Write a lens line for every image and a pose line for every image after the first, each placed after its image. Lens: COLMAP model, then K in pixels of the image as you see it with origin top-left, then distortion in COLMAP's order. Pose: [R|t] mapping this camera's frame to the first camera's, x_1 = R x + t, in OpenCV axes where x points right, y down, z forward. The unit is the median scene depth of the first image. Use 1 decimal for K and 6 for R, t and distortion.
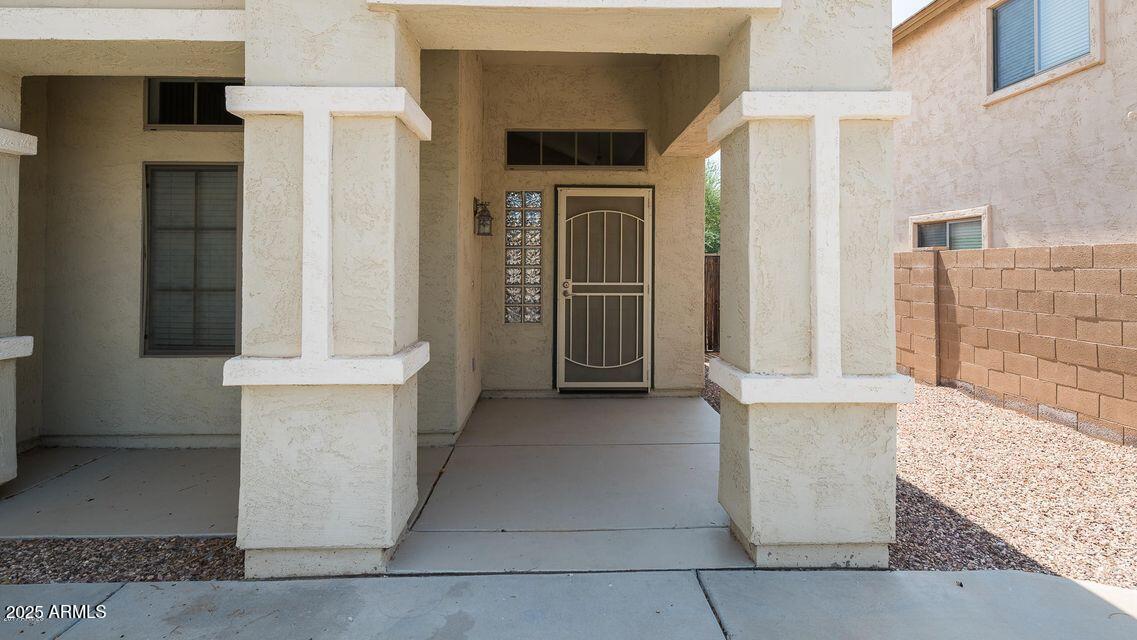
lens RADIAL K [[565.2, 0, 567.1], [0, 565.2, 257.1], [0, 0, 1]] dist [-0.005718, 0.000142]
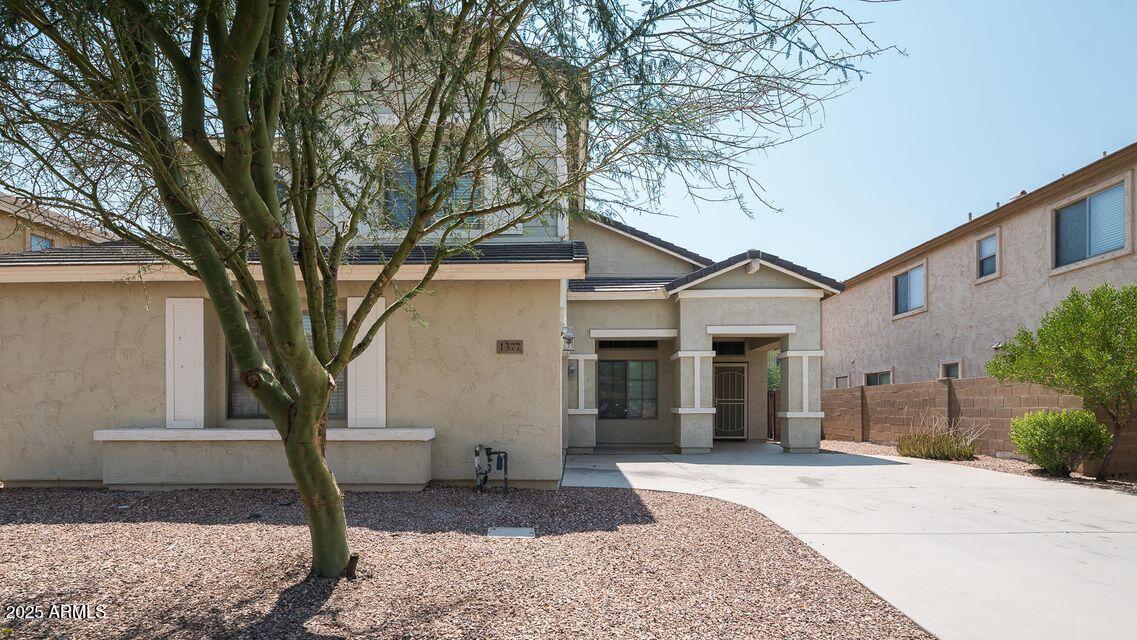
lens RADIAL K [[565.2, 0, 558.2], [0, 565.2, 403.2], [0, 0, 1]] dist [-0.005718, 0.000142]
pose [[0.998985, -0.004036, -0.044869, -0.671276], [0.004215, 0.999983, 0.003909, 0.055141], [0.044852, -0.004095, 0.998985, -1.837163]]
